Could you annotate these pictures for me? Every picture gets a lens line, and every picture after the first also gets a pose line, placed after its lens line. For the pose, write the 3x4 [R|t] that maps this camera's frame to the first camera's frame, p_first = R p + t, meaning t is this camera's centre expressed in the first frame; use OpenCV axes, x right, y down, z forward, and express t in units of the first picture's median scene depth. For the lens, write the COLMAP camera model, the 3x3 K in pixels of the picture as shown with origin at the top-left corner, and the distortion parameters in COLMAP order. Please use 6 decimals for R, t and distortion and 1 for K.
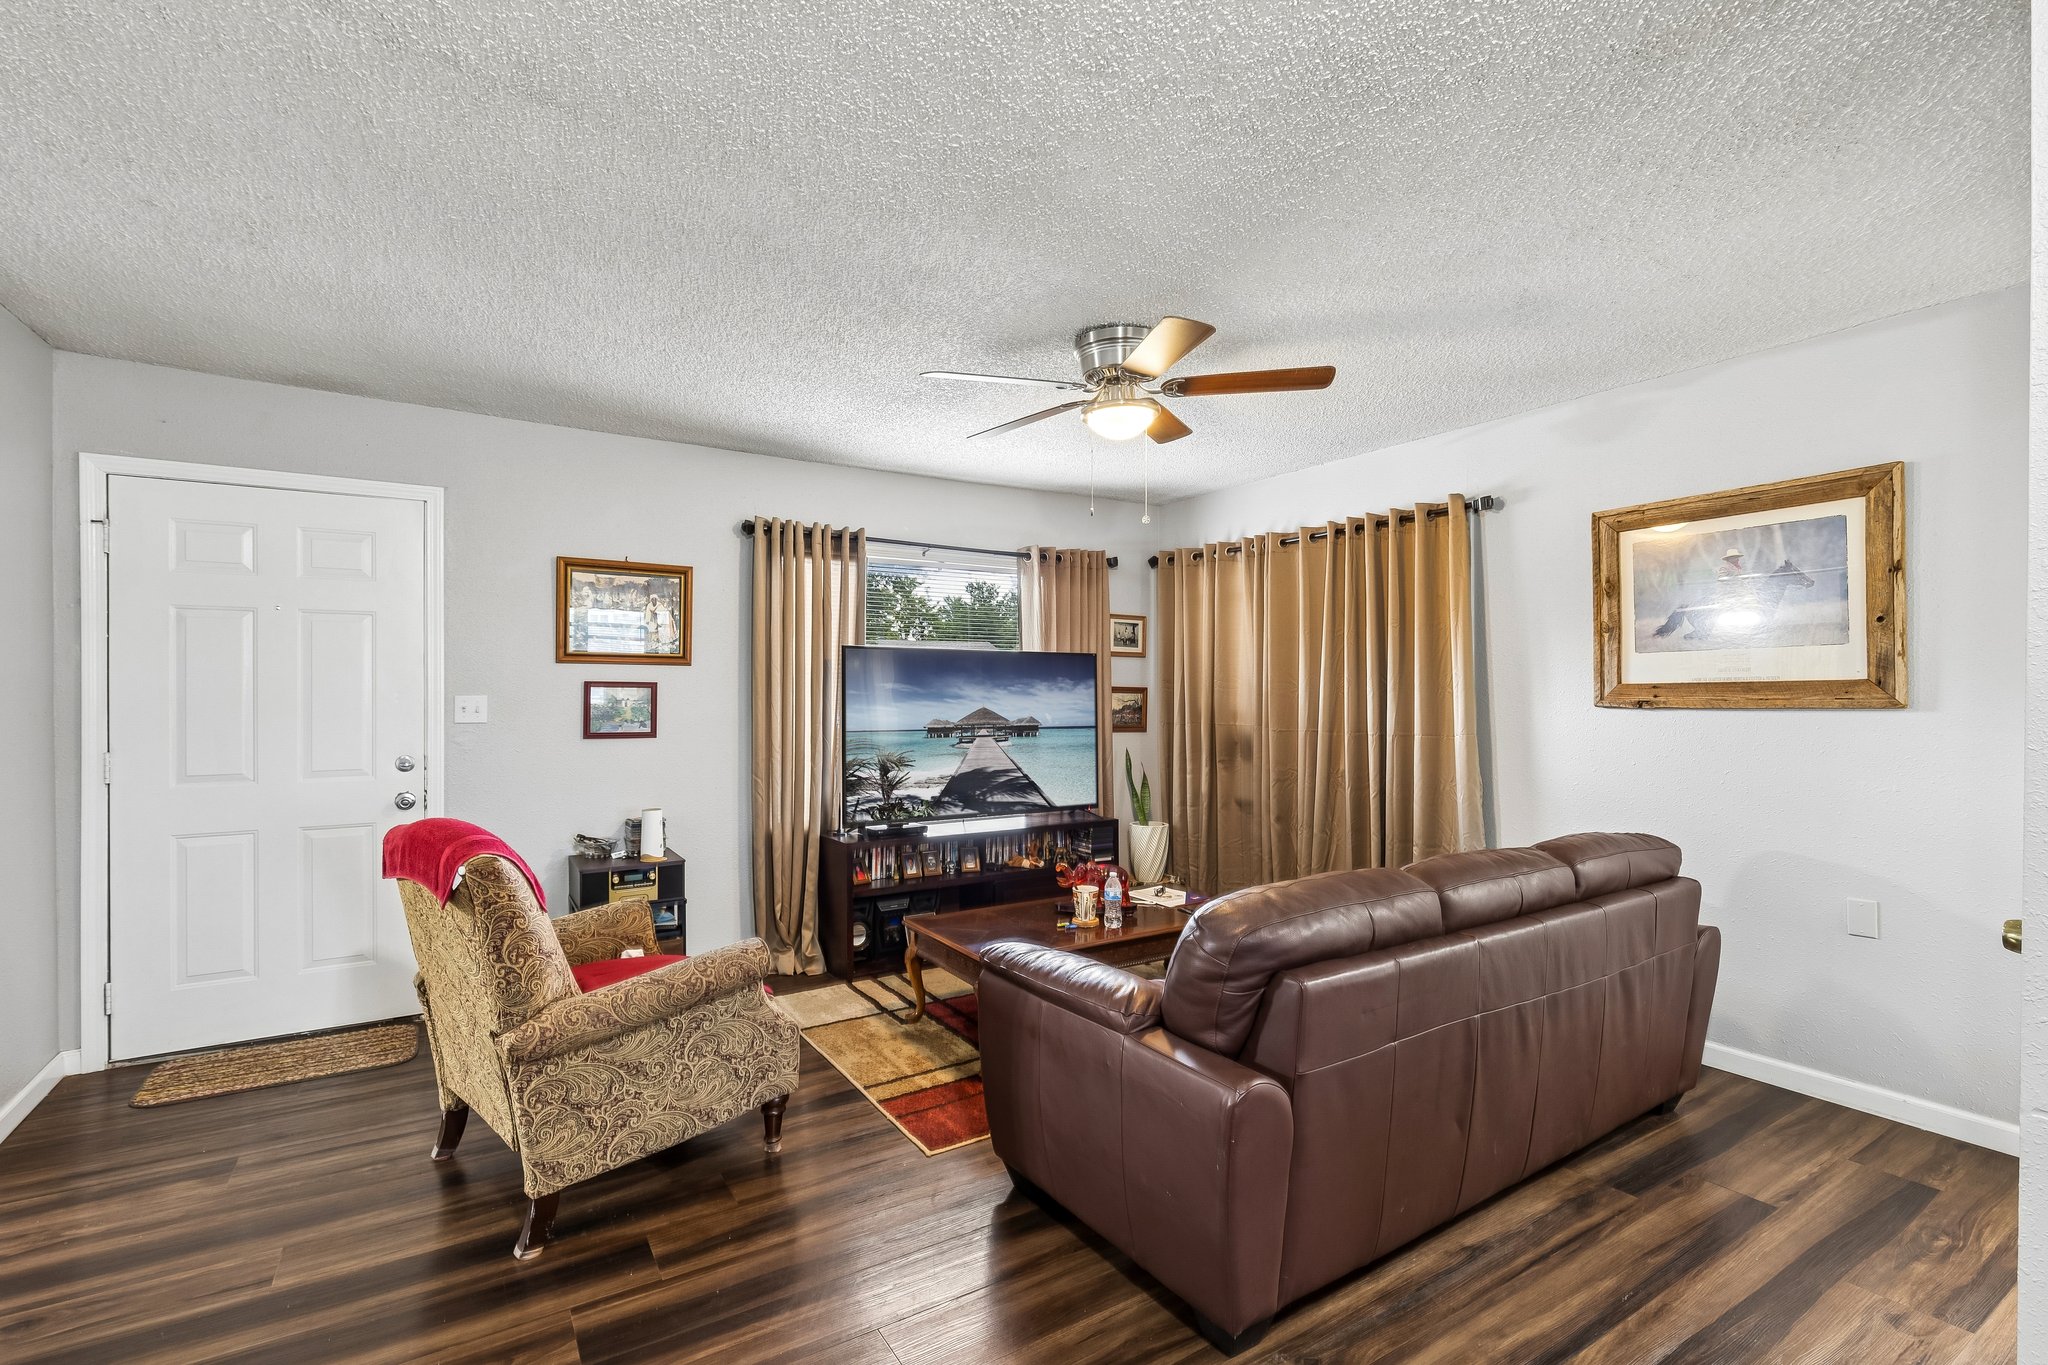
lens RADIAL K [[922.4, 0, 1020.6], [0, 922.4, 691.4], [0, 0, 1]] dist [0.001878, -0.000066]
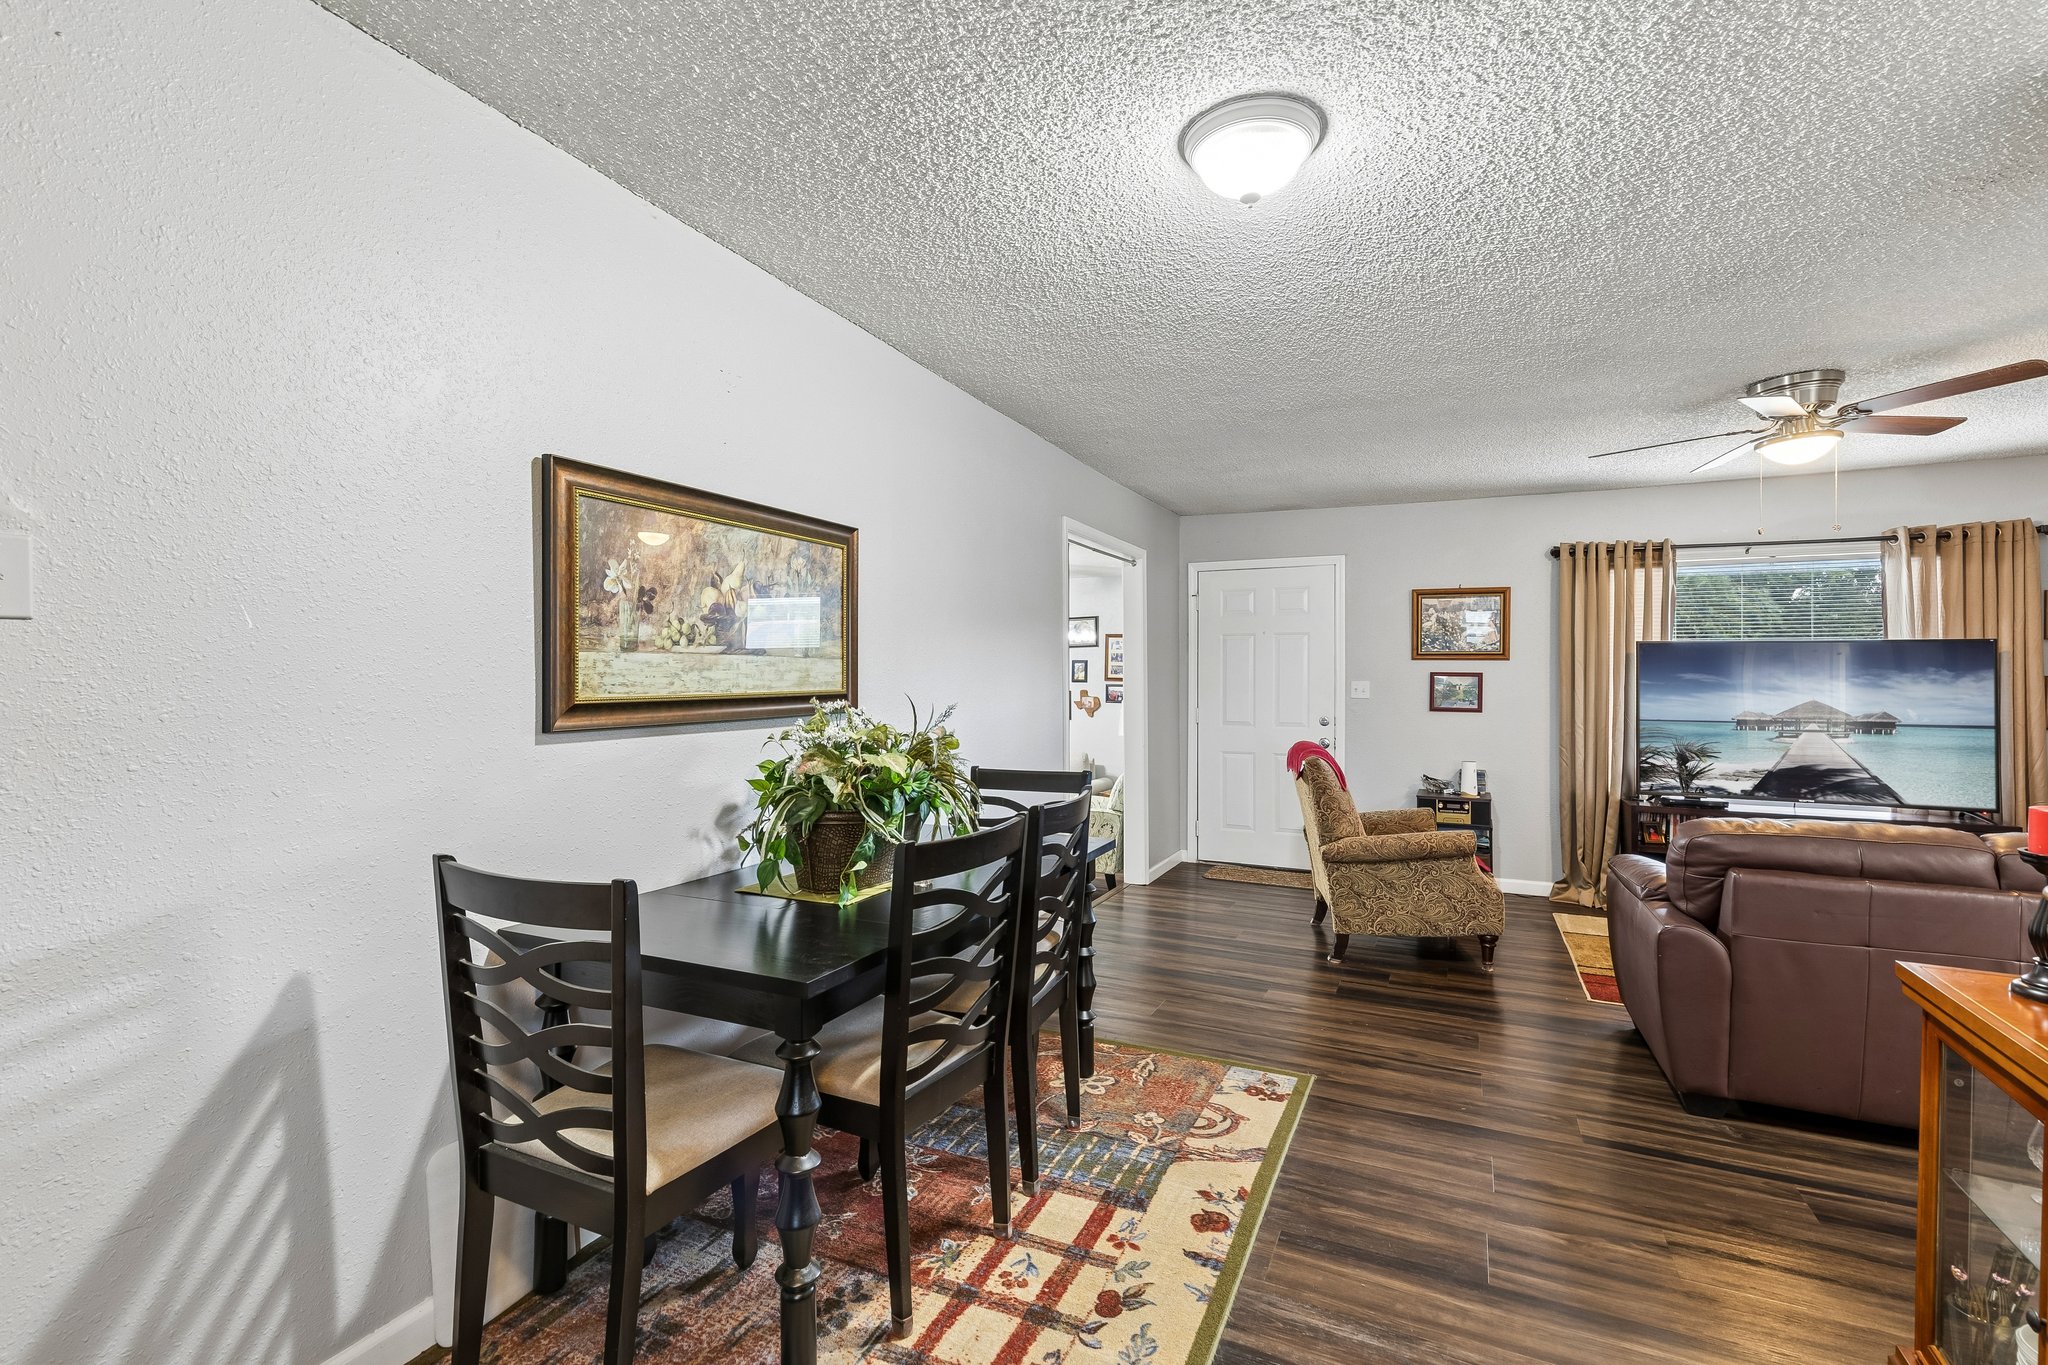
lens RADIAL K [[911.9, 0, 1021.2], [0, 911.9, 686.3], [0, 0, 1]] dist [0.001170, -0.000317]
pose [[0.537922, 0.008689, -0.842950, 0.402419], [-0.005205, 0.999962, 0.006986, 0.004879], [0.842978, 0.000629, 0.537947, -0.332077]]
